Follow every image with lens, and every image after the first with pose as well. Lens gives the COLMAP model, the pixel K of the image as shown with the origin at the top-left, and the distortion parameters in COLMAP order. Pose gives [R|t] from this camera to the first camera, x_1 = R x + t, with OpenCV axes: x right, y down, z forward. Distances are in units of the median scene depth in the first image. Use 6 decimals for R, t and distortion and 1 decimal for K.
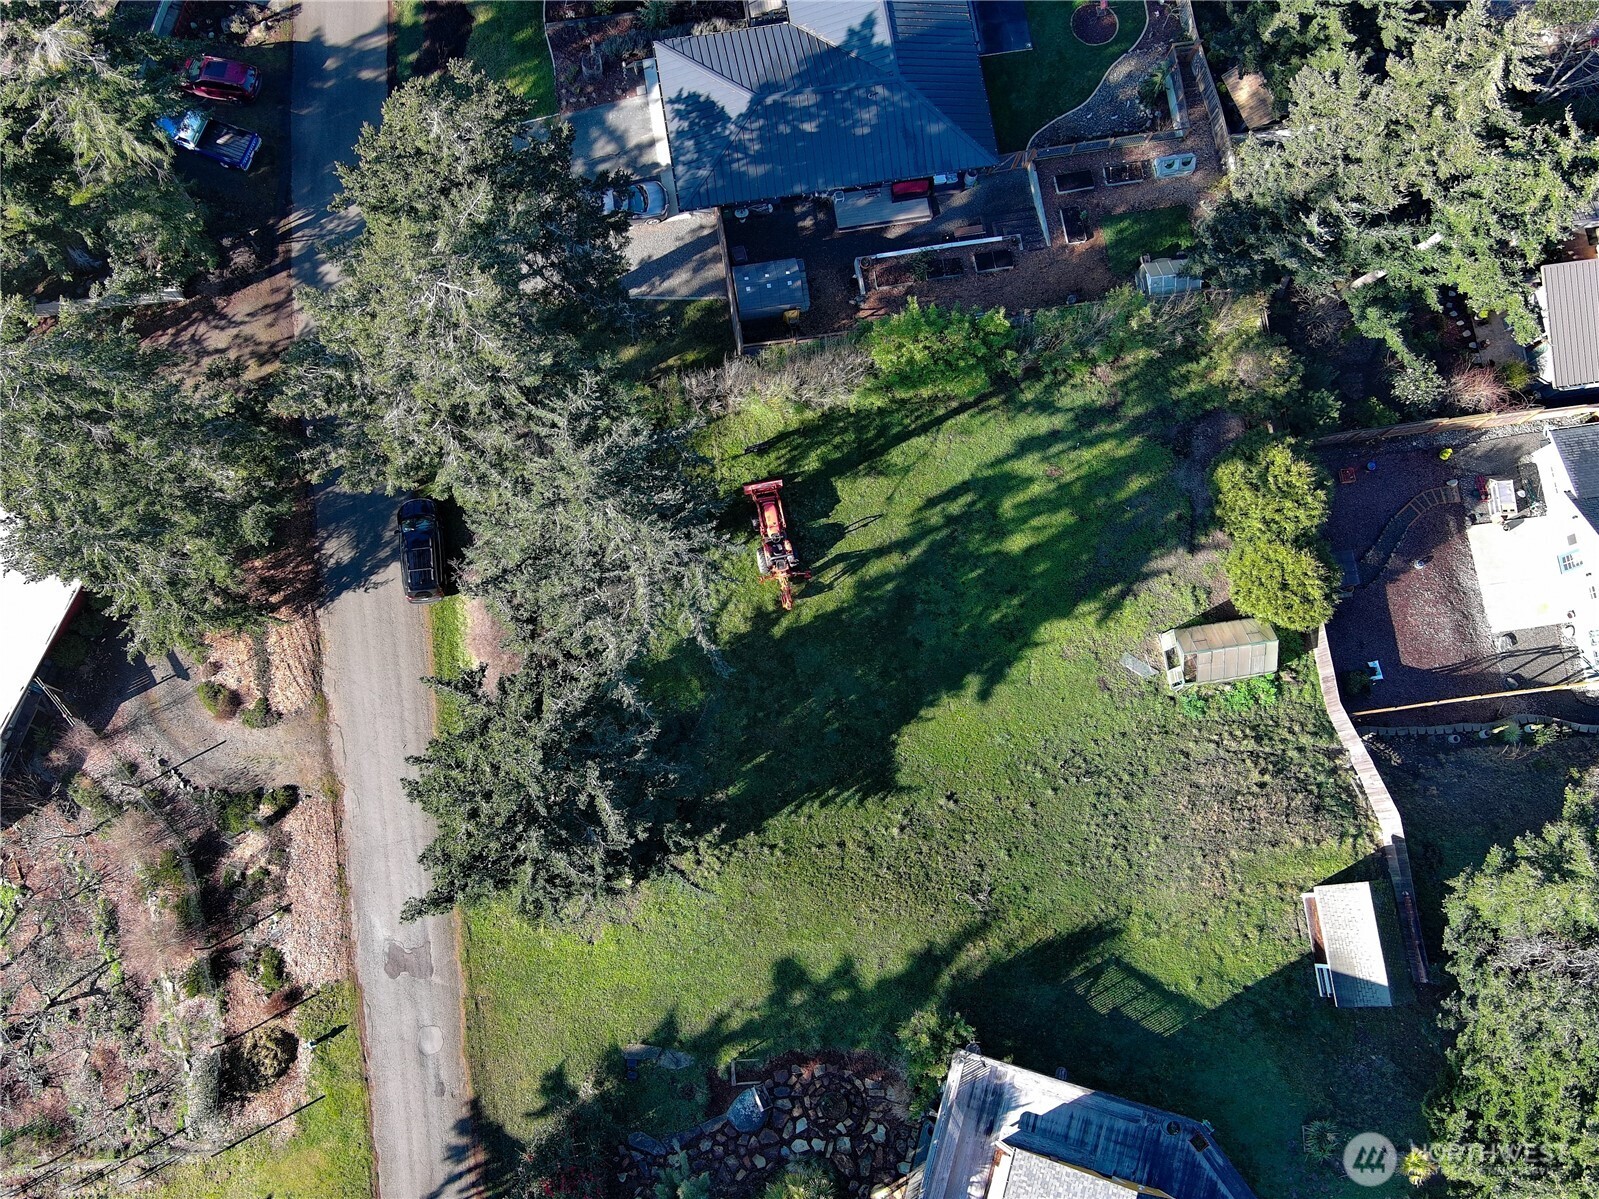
lens RADIAL K [[1648.1, 0, 669.6], [0, 1648.1, 596.8], [0, 0, 1]] dist [0.025689, -0.066830]
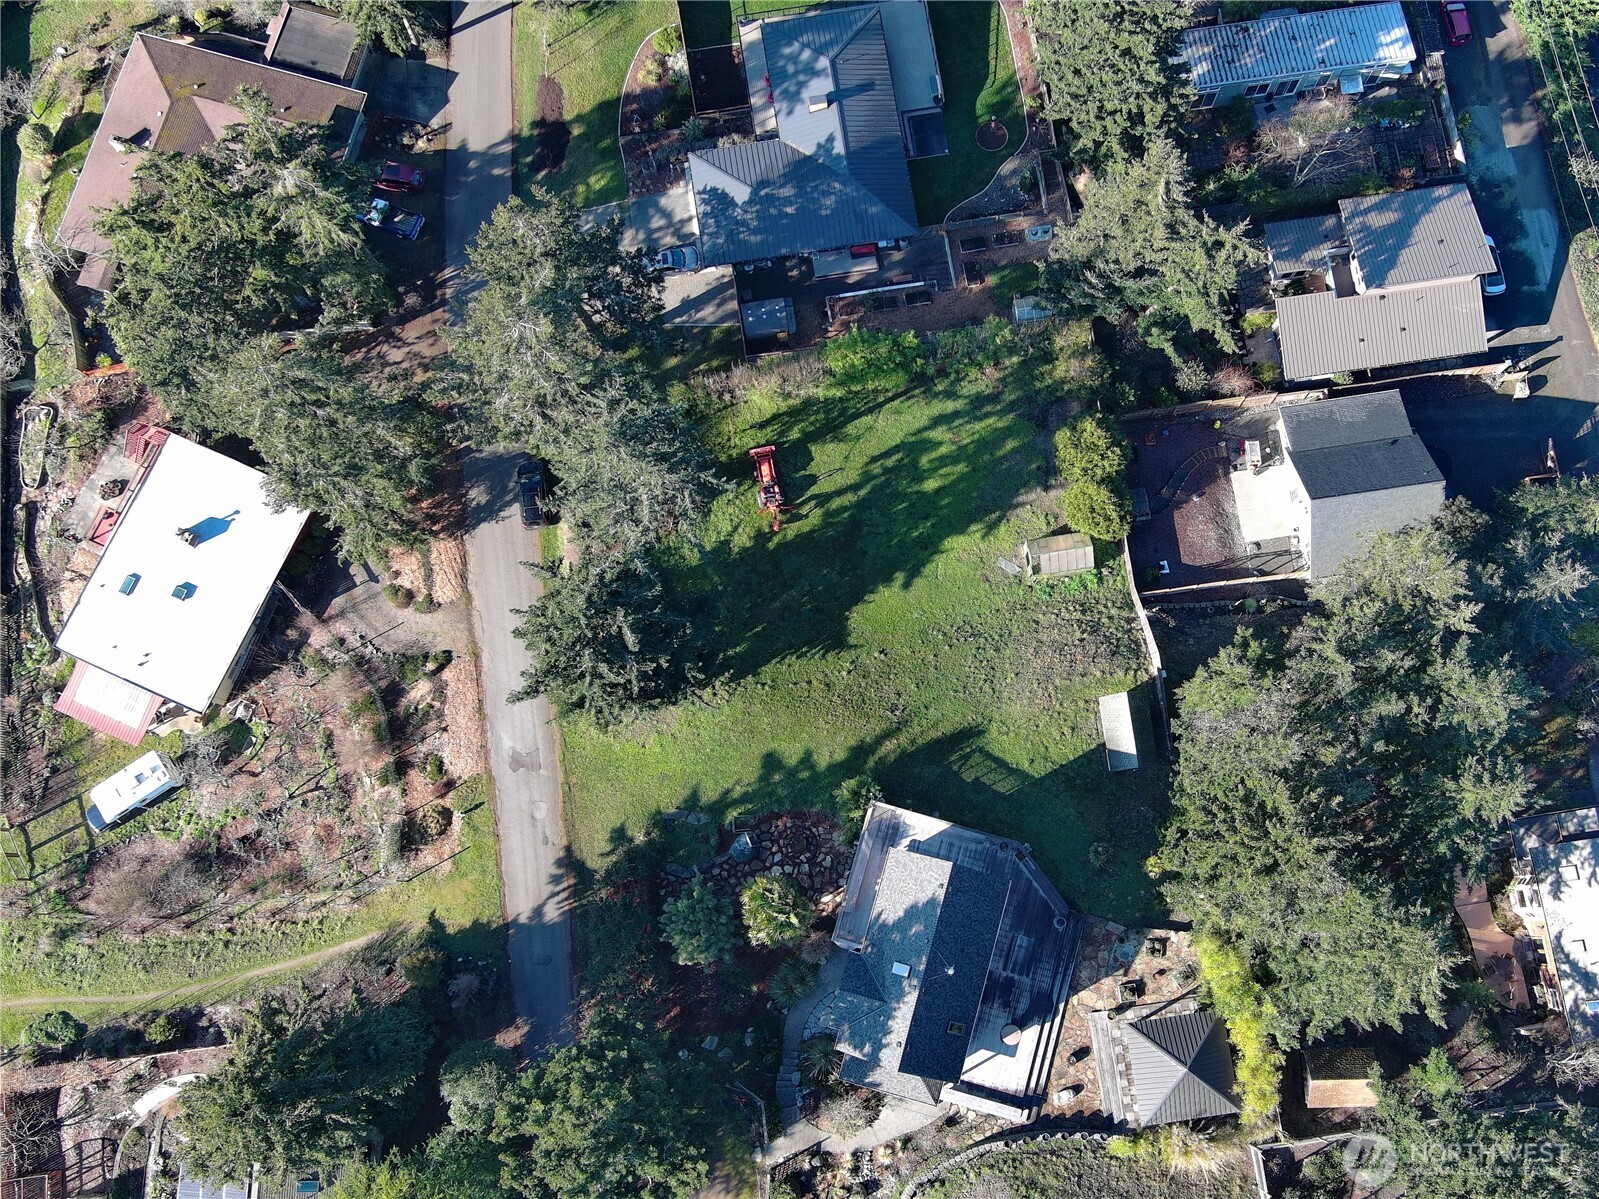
lens RADIAL K [[1644.1, 0, 895.8], [0, 1644.1, 602.3], [0, 0, 1]] dist [0.014817, -0.040705]
pose [[0.999778, -0.011384, 0.017739, 0.156711], [0.011362, 0.999935, 0.001294, 0.074090], [-0.017753, -0.001092, 0.999842, -0.519527]]
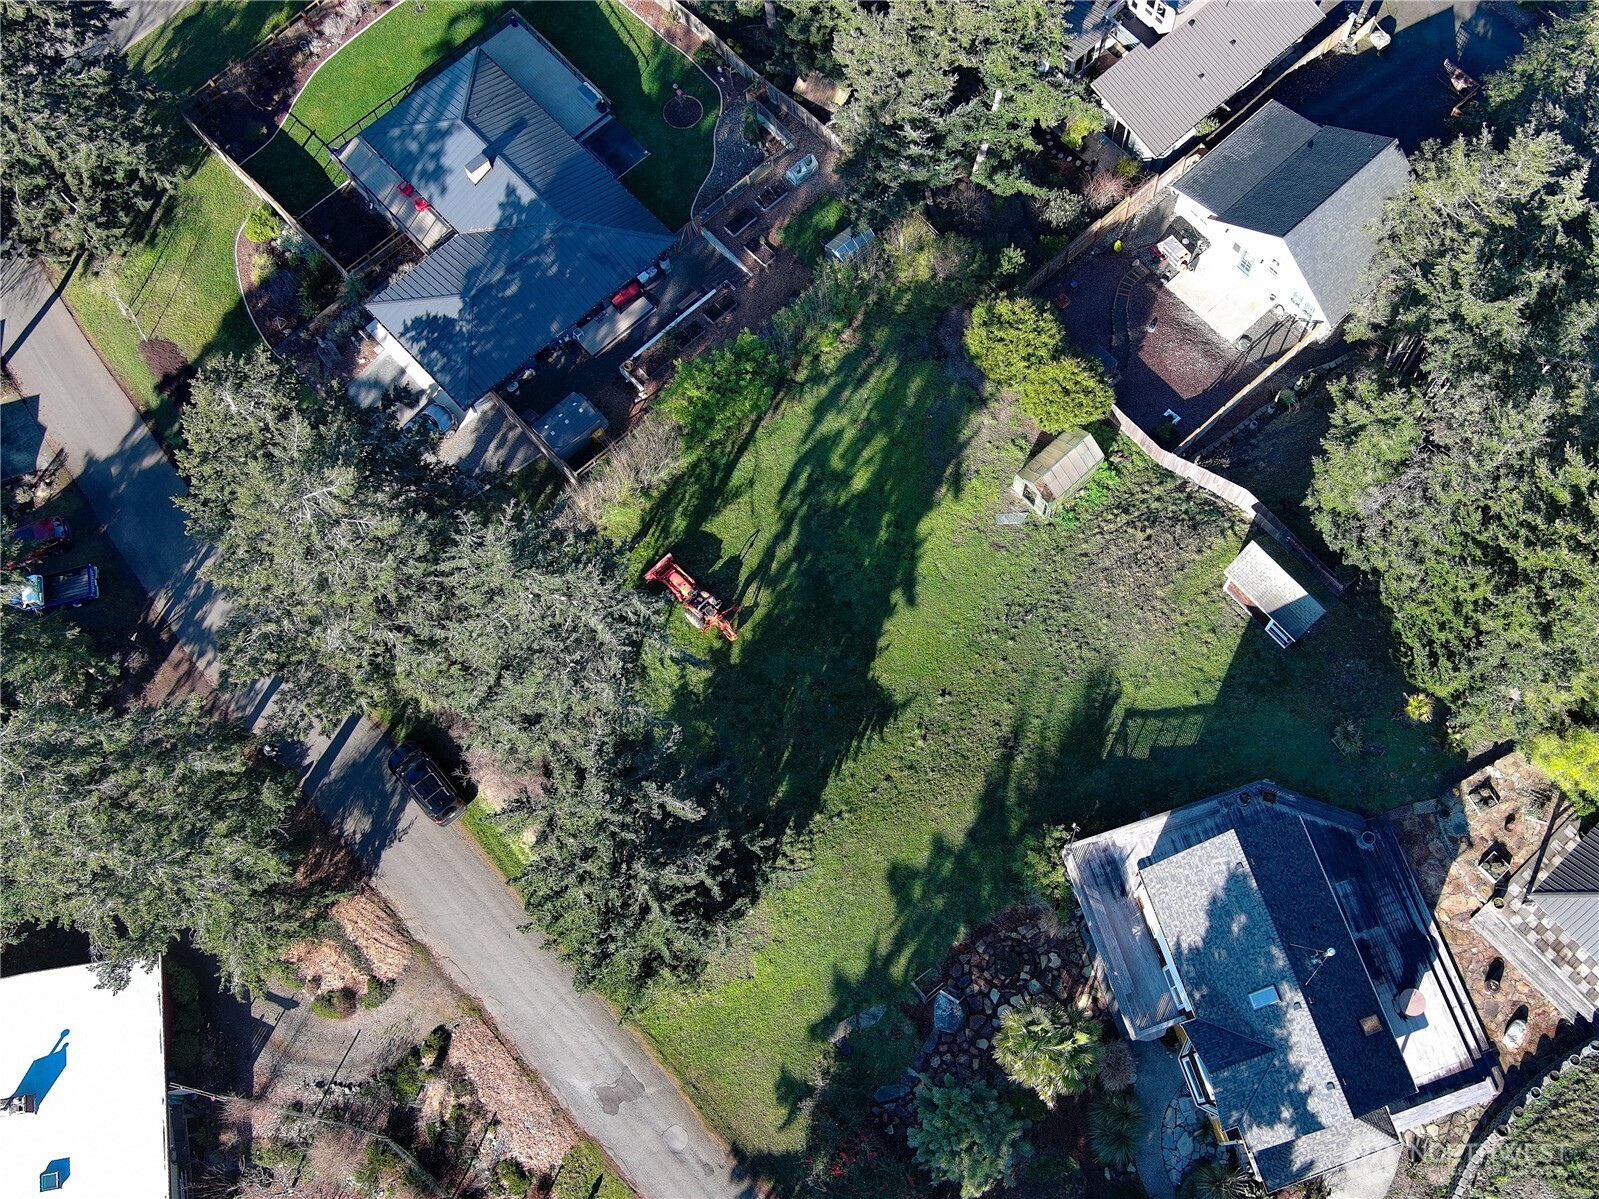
lens RADIAL K [[1644.1, 0, 895.8], [0, 1644.1, 602.3], [0, 0, 1]] dist [0.014817, -0.040705]
pose [[0.817695, -0.541215, 0.196117, -0.047134], [0.564455, 0.820693, -0.088624, 0.152366], [-0.112987, 0.183167, 0.976567, -0.126695]]
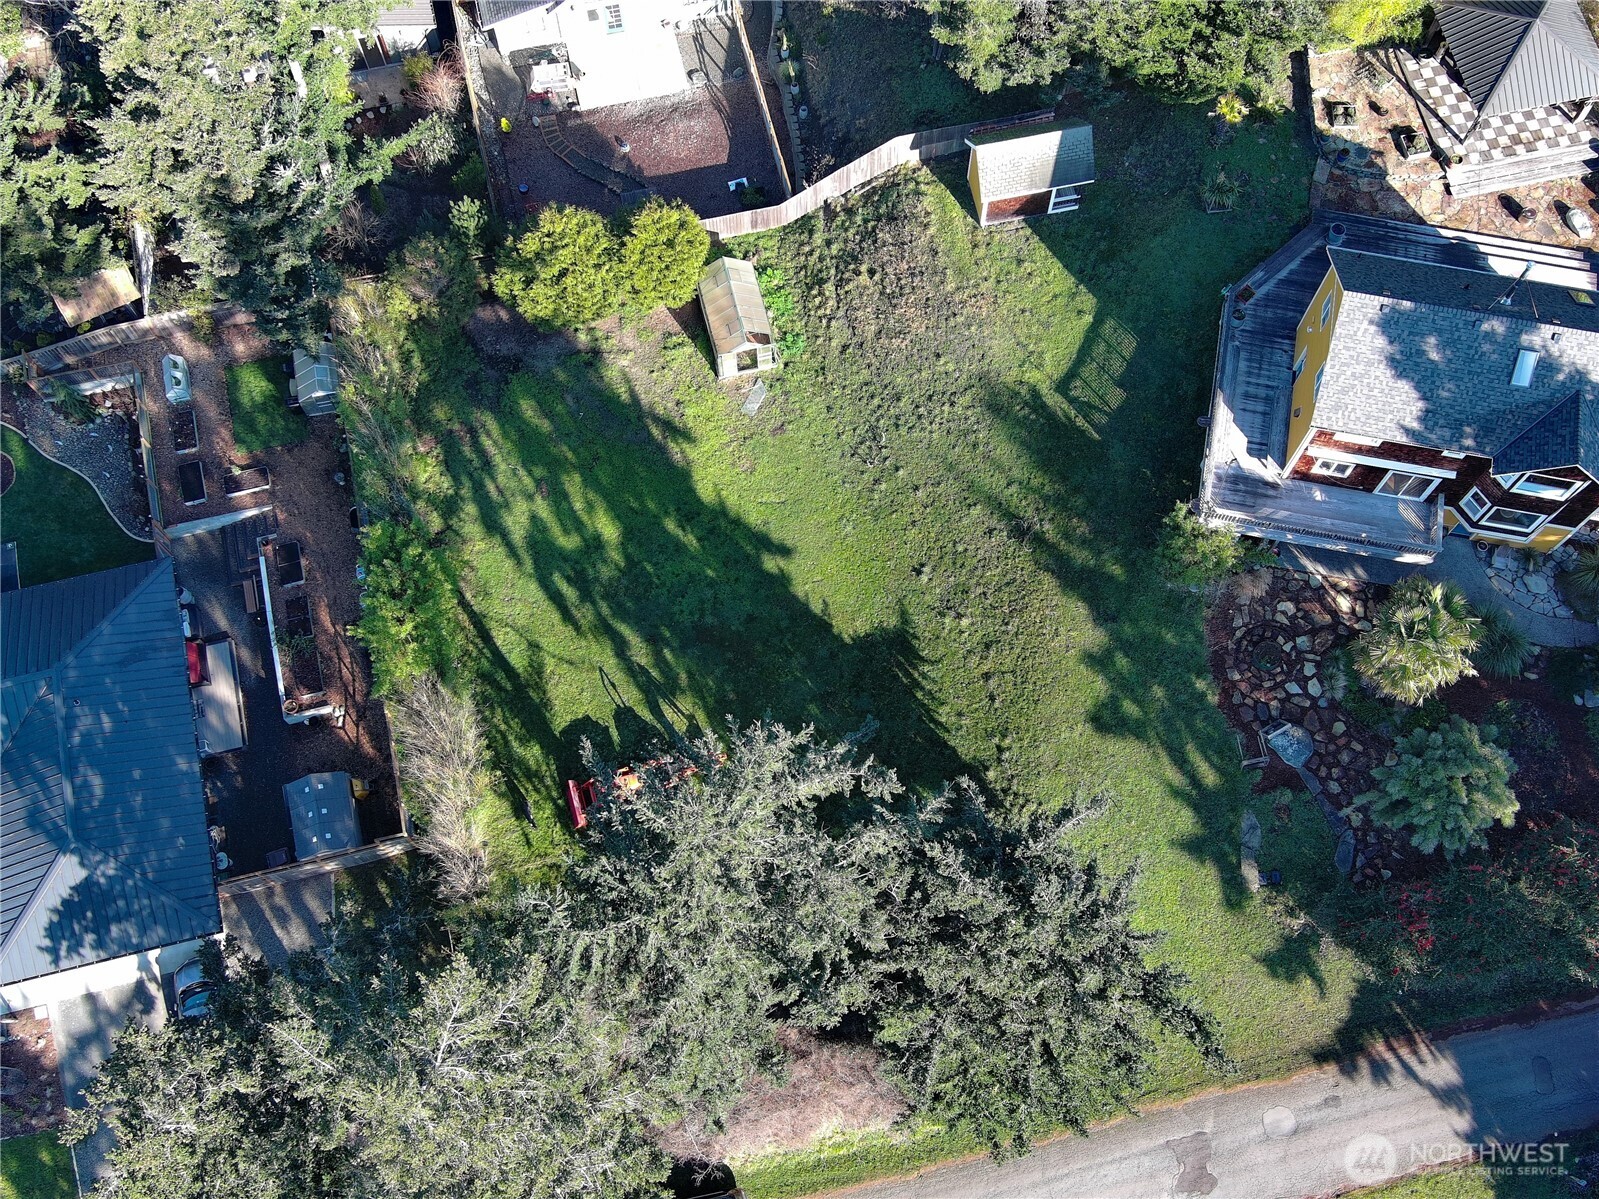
lens RADIAL K [[1652.5, 0, 871.5], [0, 1652.5, 597.8], [0, 0, 1]] dist [0.021665, -0.050492]
pose [[-0.110514, -0.933052, 0.342346, -0.156354], [0.970389, -0.026860, 0.240048, -0.125598], [-0.214782, 0.358738, 0.908392, 0.174828]]
